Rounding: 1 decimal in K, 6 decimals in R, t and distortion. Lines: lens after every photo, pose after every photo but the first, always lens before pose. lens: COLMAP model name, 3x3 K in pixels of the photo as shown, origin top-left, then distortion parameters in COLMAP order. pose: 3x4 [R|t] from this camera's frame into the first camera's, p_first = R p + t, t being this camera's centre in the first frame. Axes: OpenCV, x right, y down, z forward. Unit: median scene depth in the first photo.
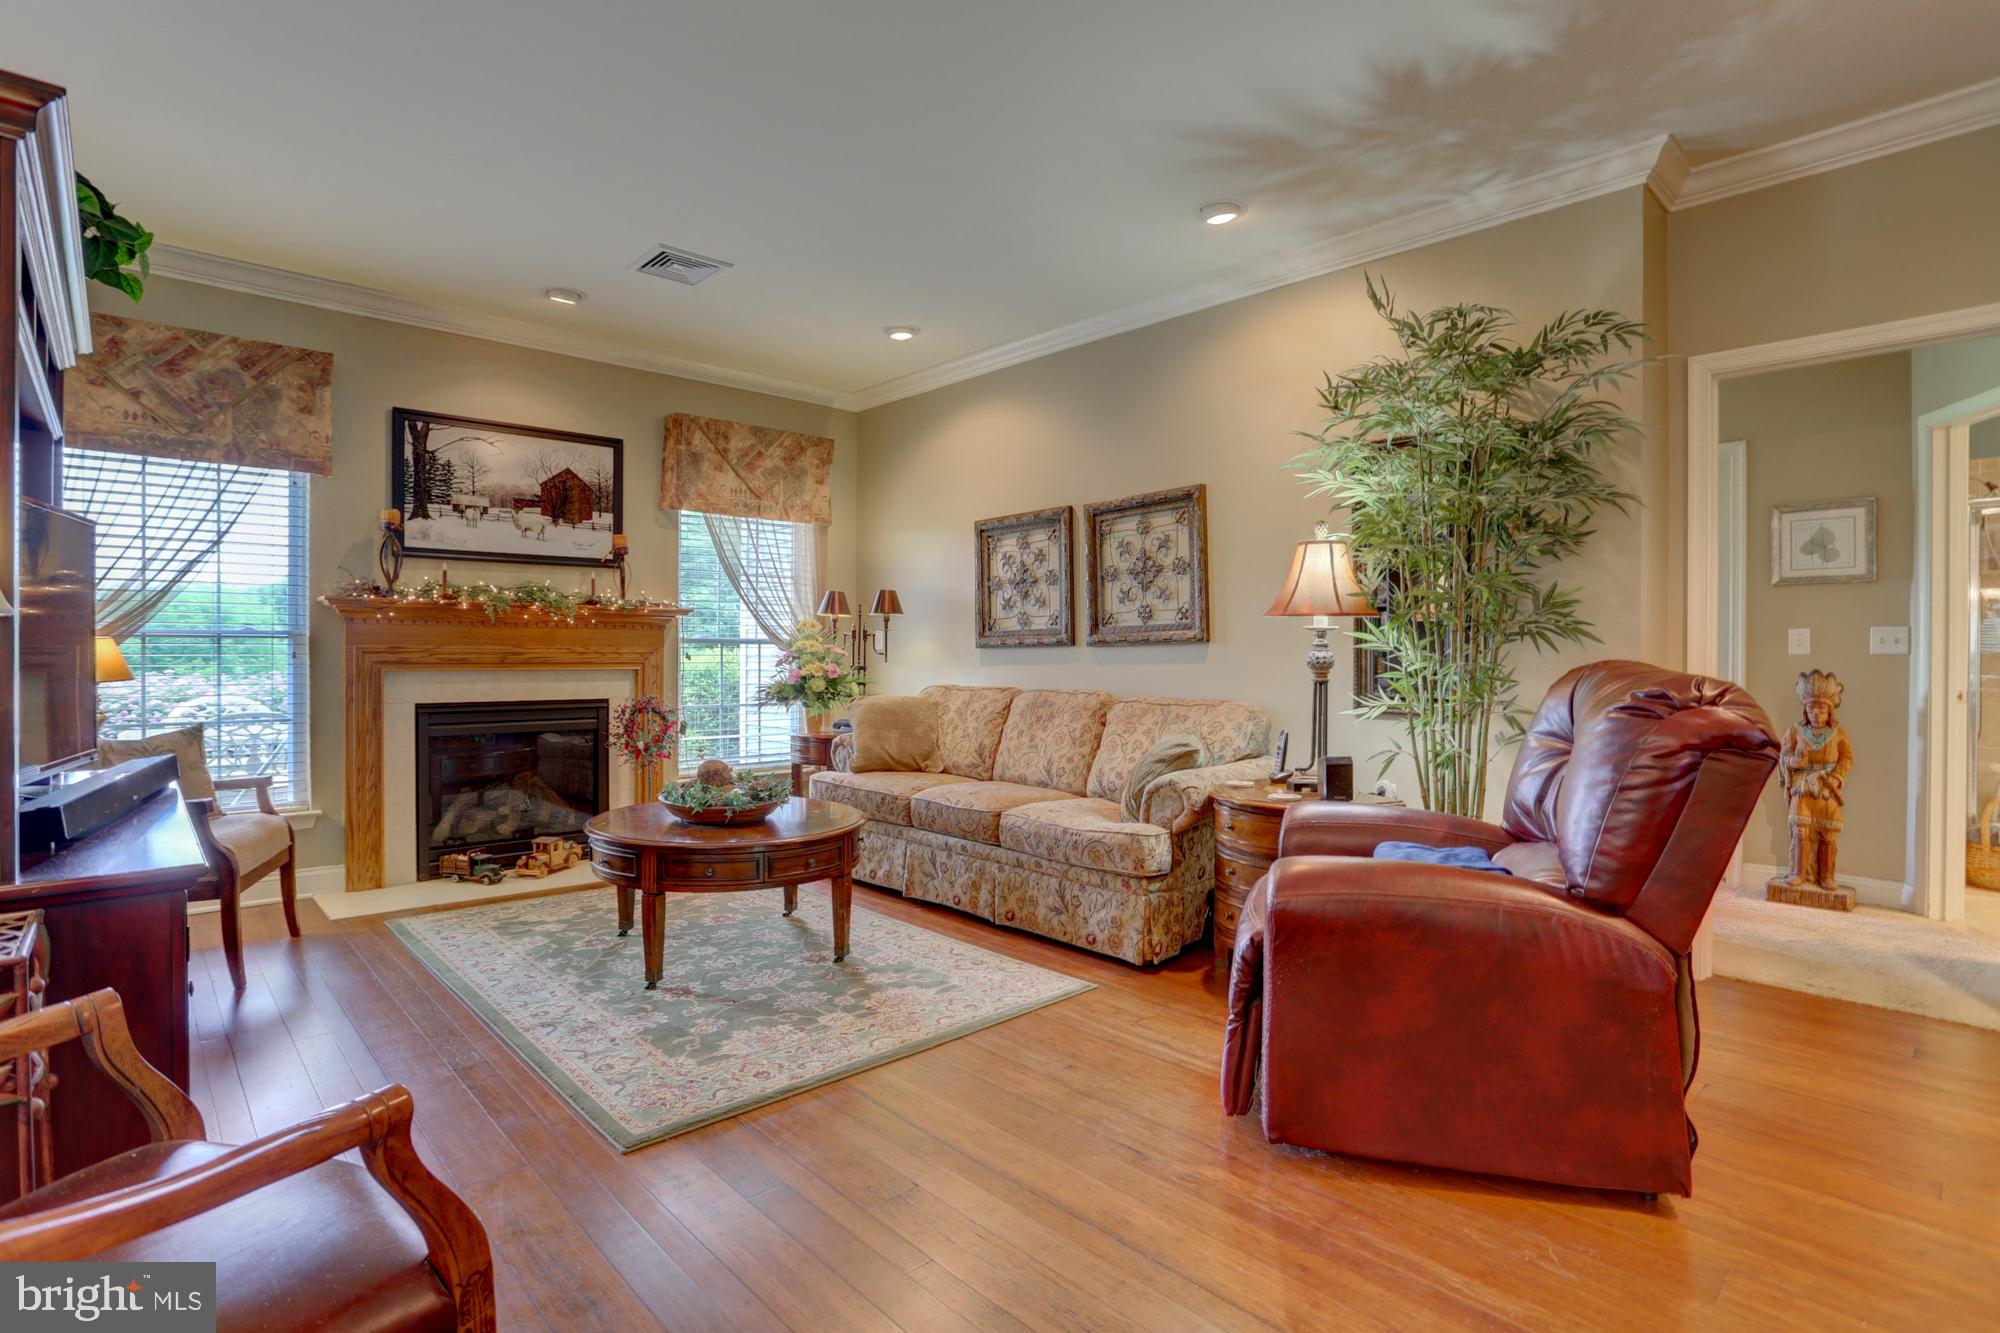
lens RADIAL K [[980.7, 0, 1004.9], [0, 980.7, 649.3], [0, 0, 1]] dist [-0.076443, 0.041013]
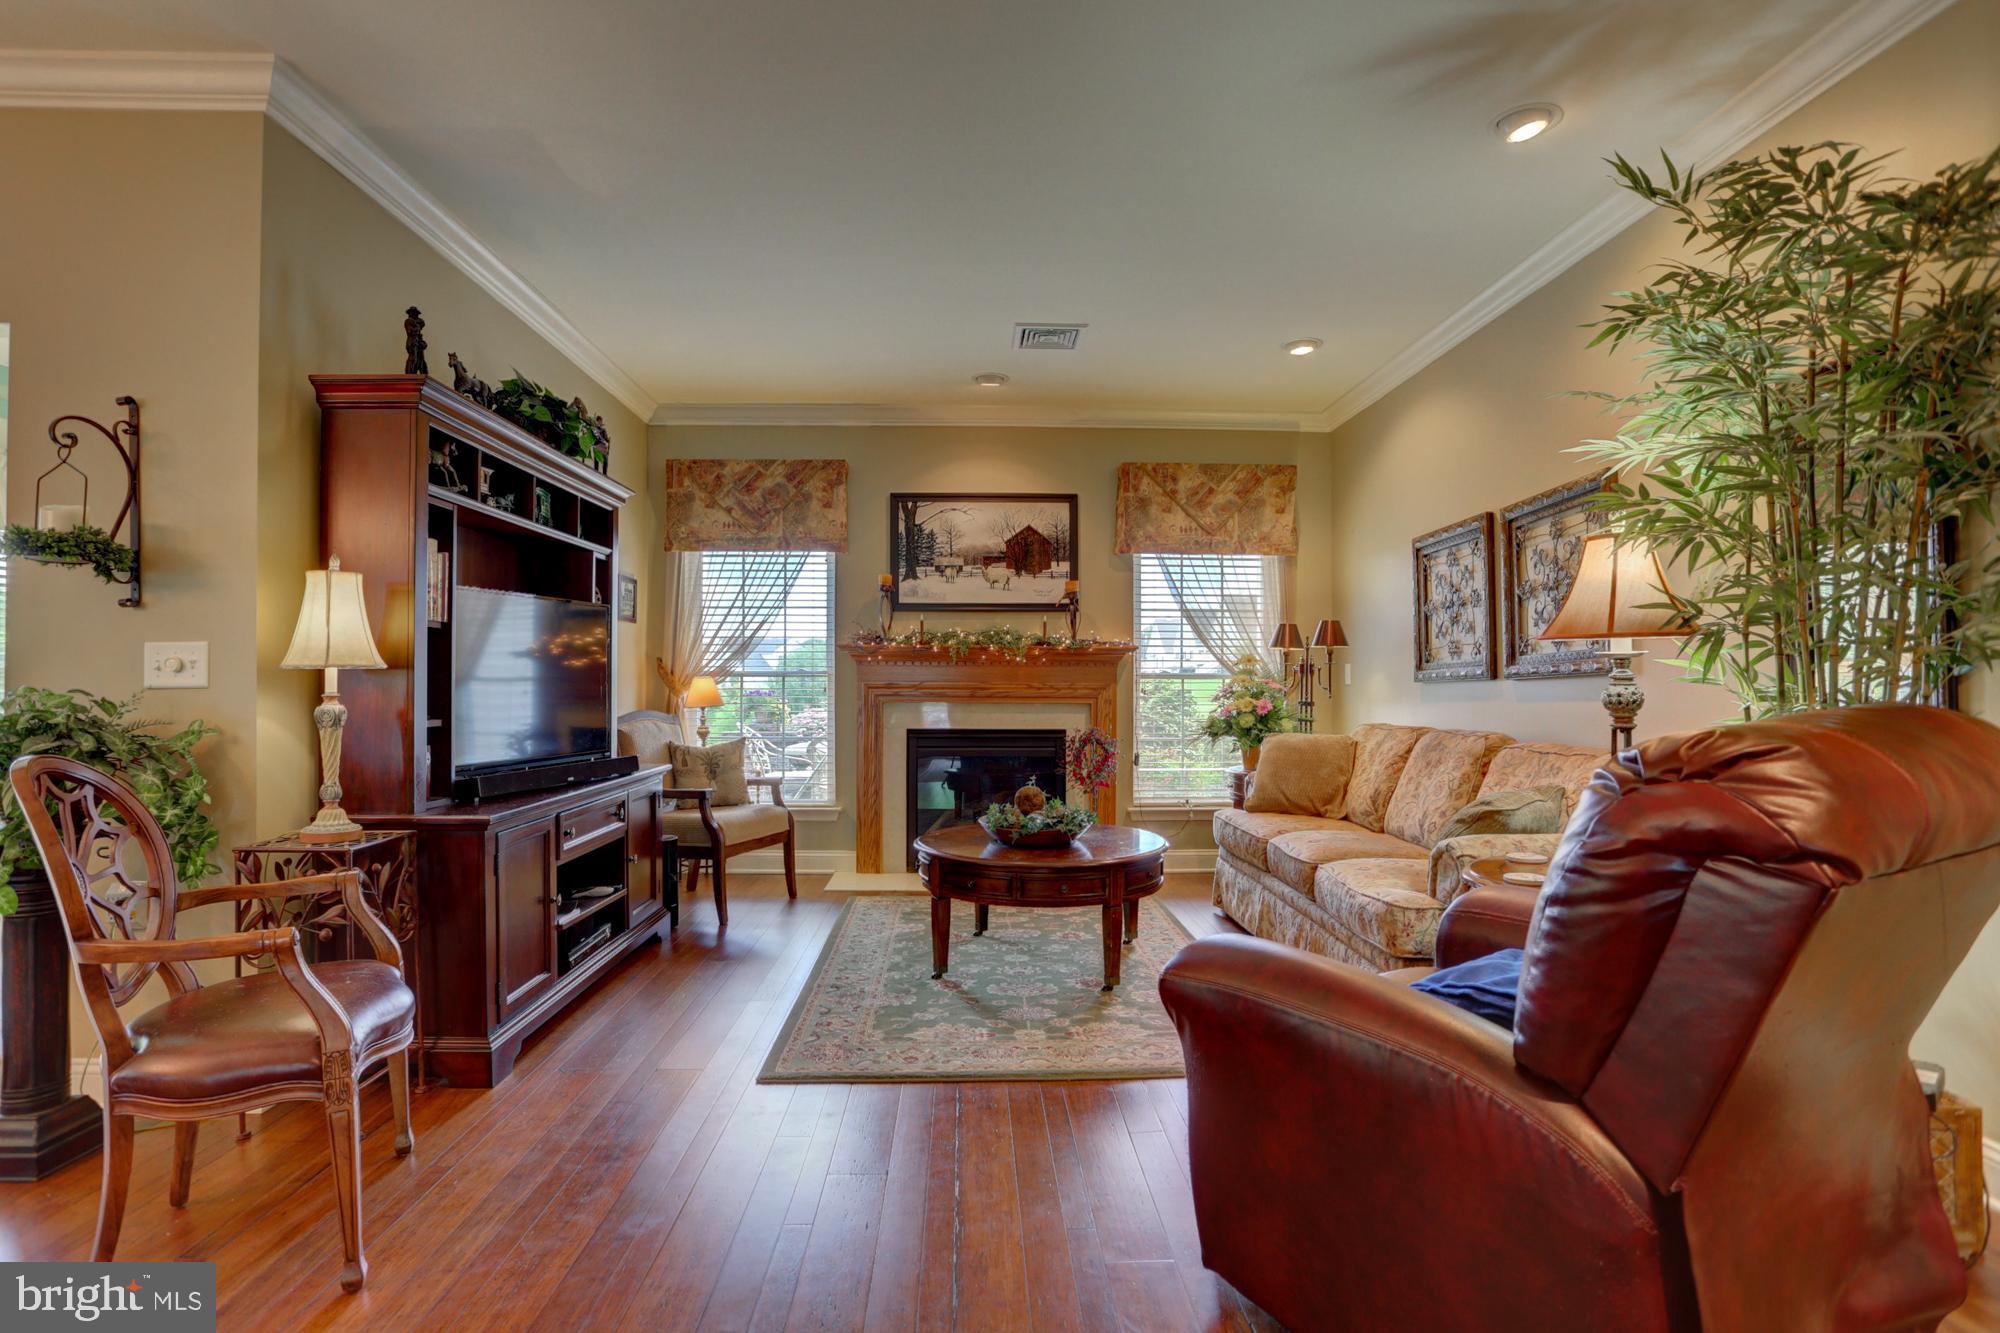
lens RADIAL K [[996.1, 0, 1000.8], [0, 996.1, 678.5], [0, 0, 1]] dist [-0.081344, 0.035702]
pose [[0.751269, -0.005834, -0.659970, 0.330208], [0.002037, 0.999977, -0.006521, 0.000347], [0.659993, 0.003555, 0.751264, 0.109644]]
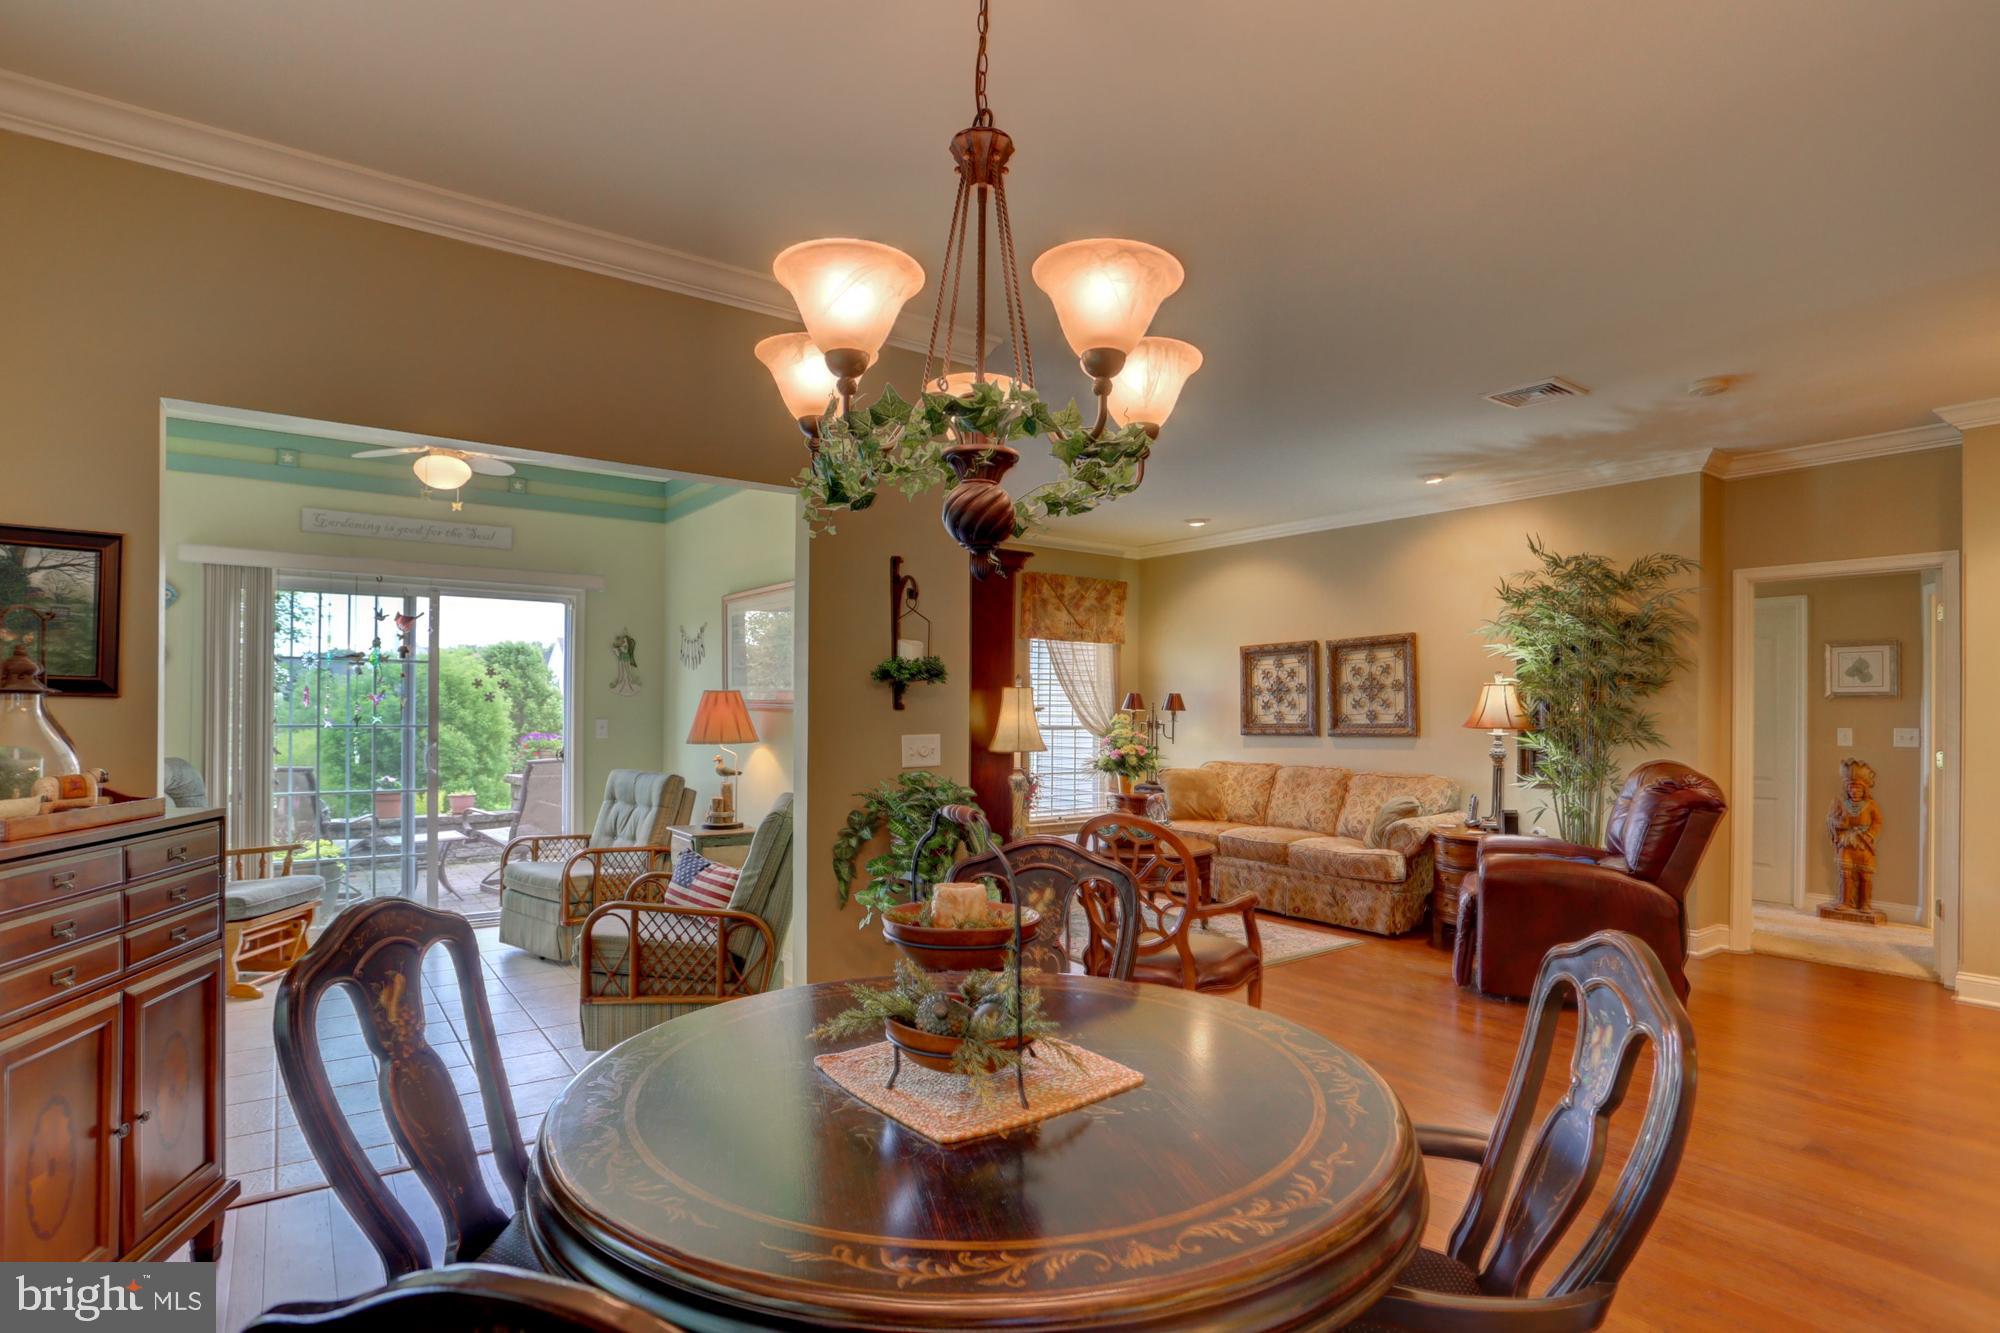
lens RADIAL K [[996.1, 0, 1000.8], [0, 996.1, 678.5], [0, 0, 1]] dist [-0.081344, 0.035702]
pose [[0.991268, 0.002983, -0.131832, -0.225085], [-0.006840, 0.999561, -0.028817, -0.047714], [0.131688, 0.029467, 0.990853, -0.580482]]
